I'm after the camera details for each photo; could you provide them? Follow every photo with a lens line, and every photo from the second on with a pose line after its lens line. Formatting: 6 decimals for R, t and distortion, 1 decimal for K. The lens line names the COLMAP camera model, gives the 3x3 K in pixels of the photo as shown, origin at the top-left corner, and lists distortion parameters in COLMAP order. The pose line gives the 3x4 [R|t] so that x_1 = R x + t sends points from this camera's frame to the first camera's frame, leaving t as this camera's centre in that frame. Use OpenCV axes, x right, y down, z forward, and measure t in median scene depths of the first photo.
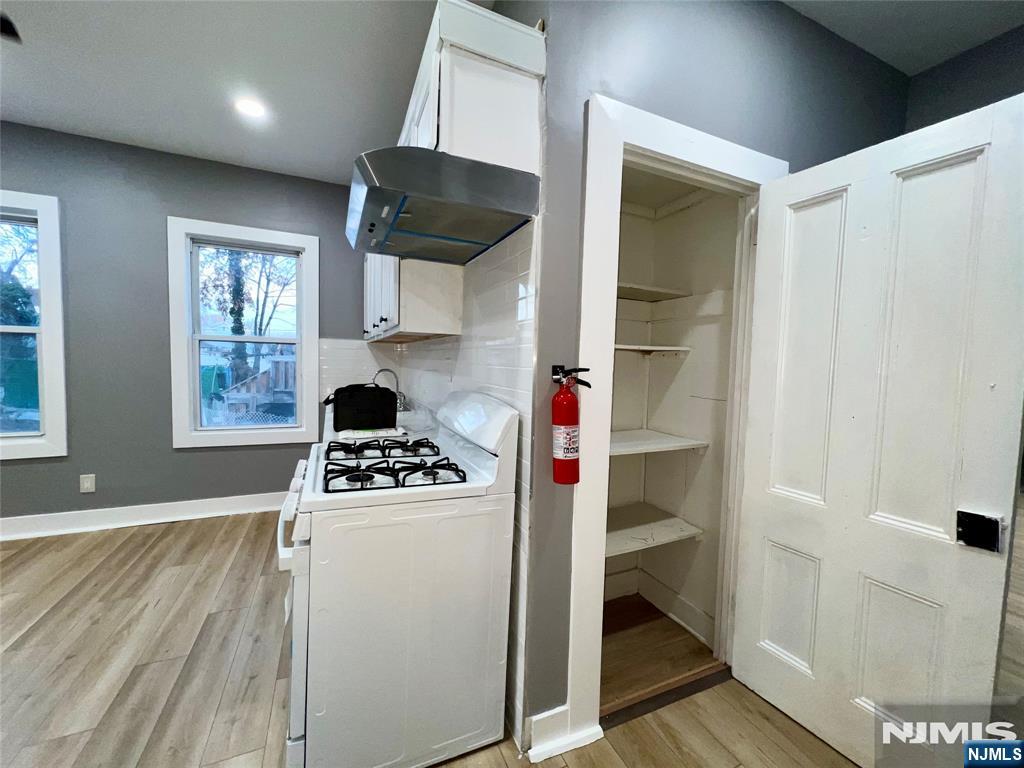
lens RADIAL K [[407.8, 0, 510.6], [0, 407.8, 383.1], [0, 0, 1]] dist [0.000267, -0.000119]
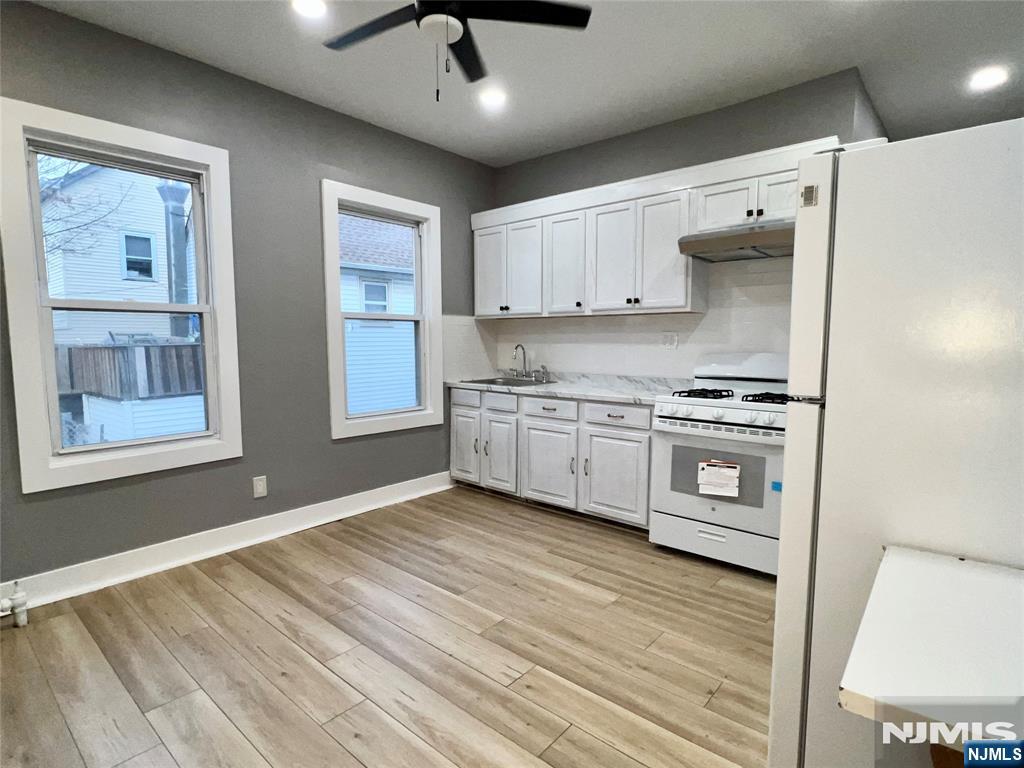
lens RADIAL K [[537.2, 0, 513.2], [0, 537.2, 388.4], [0, 0, 1]] dist [-0.004972, -0.000209]
pose [[0.905167, -0.063052, 0.420353, -1.059899], [0.047055, 0.997722, 0.048330, 0.009936], [-0.422443, -0.023968, 0.906073, -0.260130]]
